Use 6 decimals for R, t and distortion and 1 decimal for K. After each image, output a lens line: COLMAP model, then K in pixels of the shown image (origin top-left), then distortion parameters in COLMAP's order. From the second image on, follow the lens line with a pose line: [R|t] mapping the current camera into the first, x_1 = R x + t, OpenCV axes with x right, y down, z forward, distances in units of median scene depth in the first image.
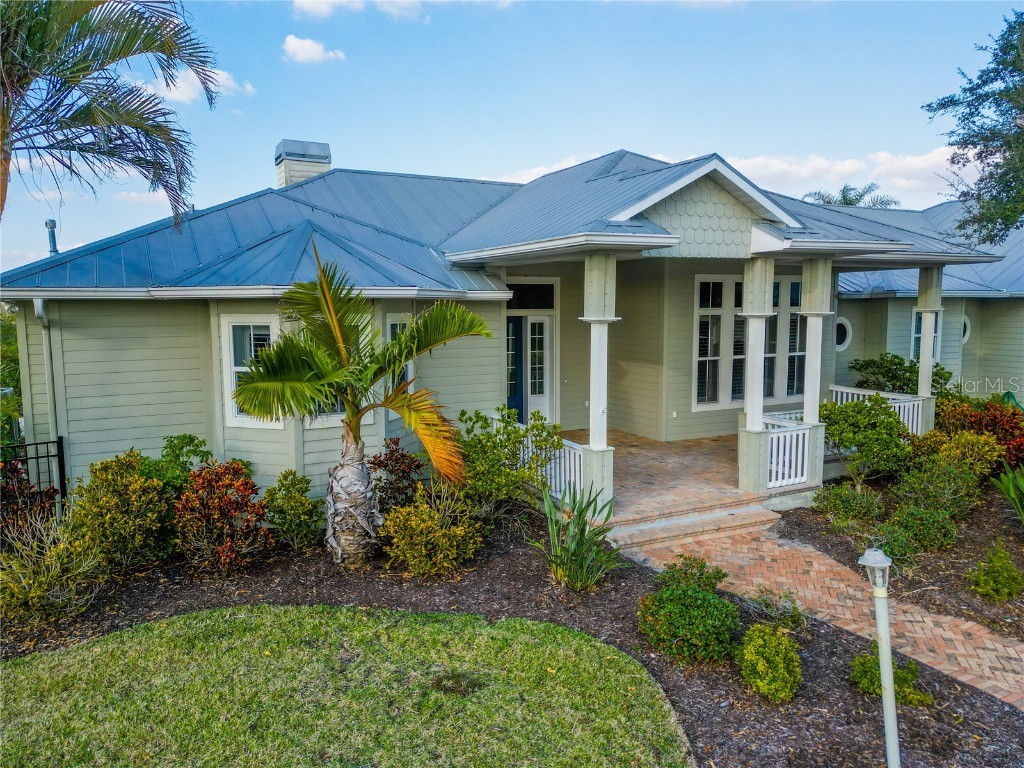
lens RADIAL K [[722.5, 0, 514.1], [0, 722.5, 387.6], [0, 0, 1]] dist [0.053716, -0.040722]
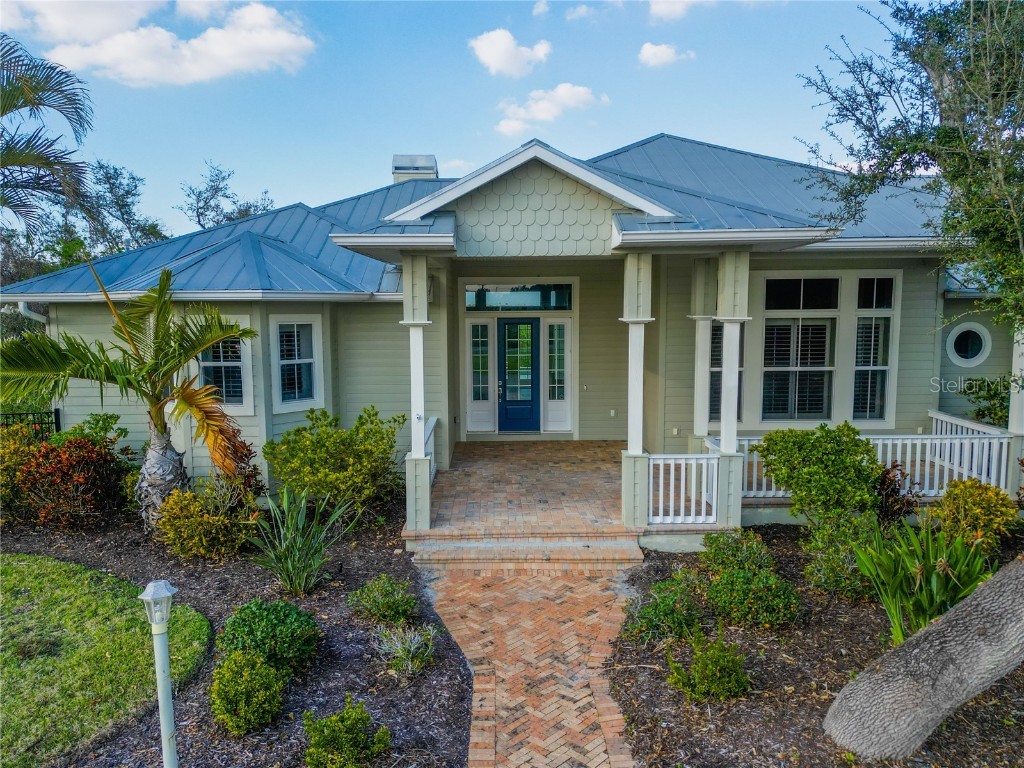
lens RADIAL K [[722.5, 0, 511.4], [0, 722.5, 381.2], [0, 0, 1]] dist [0.053716, -0.040722]
pose [[0.898712, 0.047225, -0.435989, 0.594415], [-0.050361, 0.998722, 0.004368, -0.023997], [0.435638, 0.018031, 0.899941, 0.171014]]
